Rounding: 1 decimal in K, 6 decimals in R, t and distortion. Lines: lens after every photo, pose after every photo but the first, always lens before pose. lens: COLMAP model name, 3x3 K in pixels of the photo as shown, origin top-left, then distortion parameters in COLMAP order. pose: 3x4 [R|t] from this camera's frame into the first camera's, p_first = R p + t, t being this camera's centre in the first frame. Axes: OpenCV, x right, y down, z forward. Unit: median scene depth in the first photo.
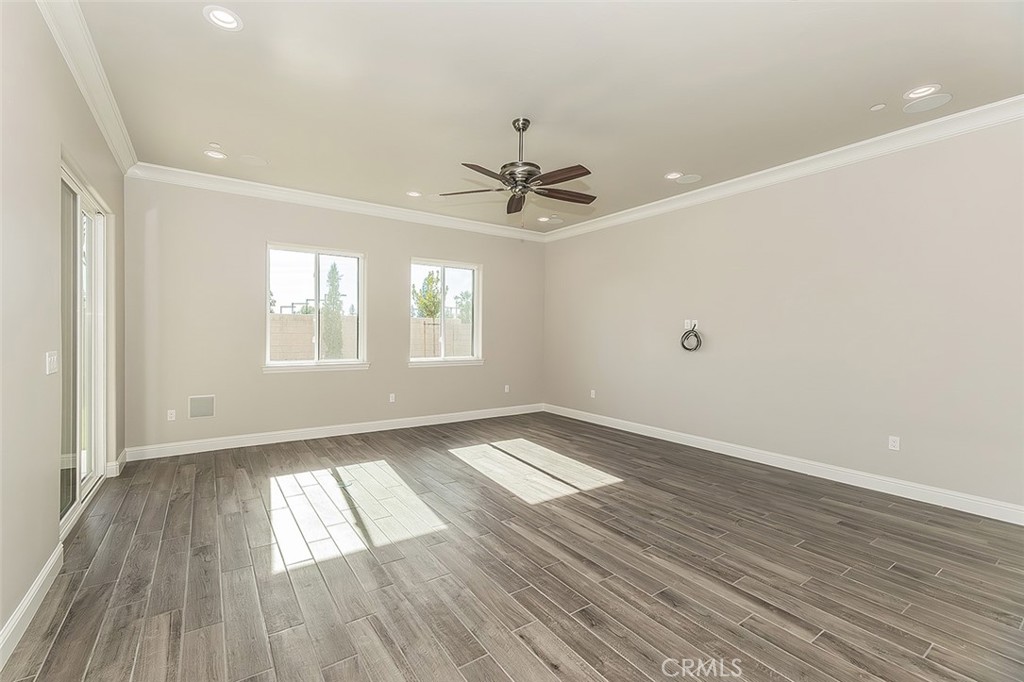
lens RADIAL K [[430.2, 0, 492.1], [0, 430.2, 330.2], [0, 0, 1]] dist [0.004115, 0.000445]
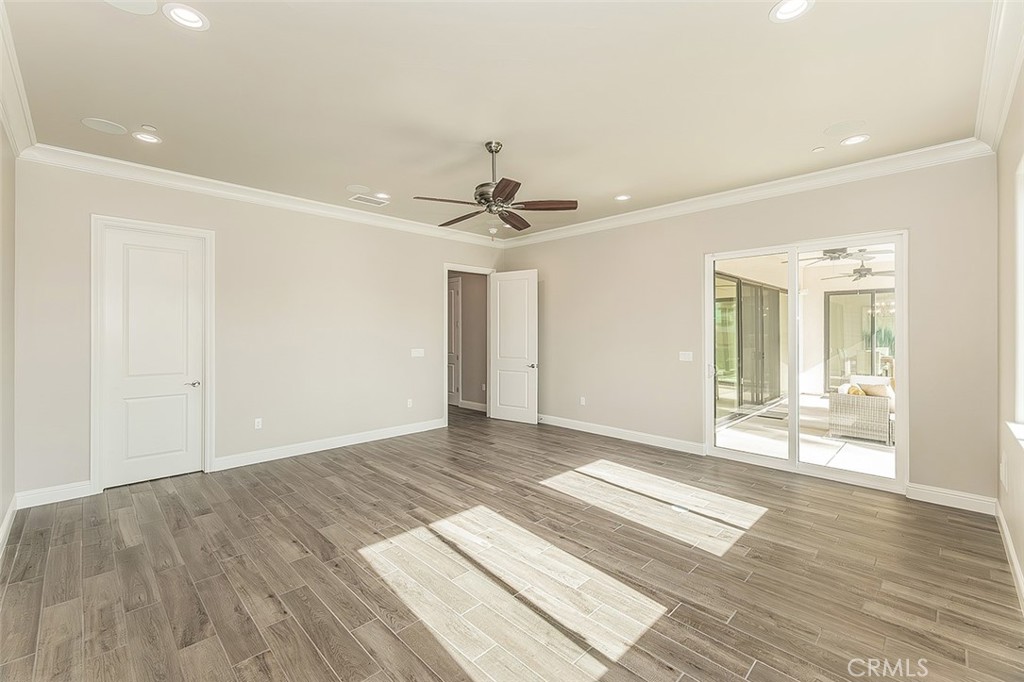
lens RADIAL K [[430.4, 0, 511.6], [0, 430.4, 333.0], [0, 0, 1]] dist [0.008755, -0.001123]
pose [[-0.982416, -0.008904, -0.186495, 0.222708], [-0.009177, 0.999958, 0.000600, -0.028207], [0.186482, 0.002301, -0.982456, 2.094757]]
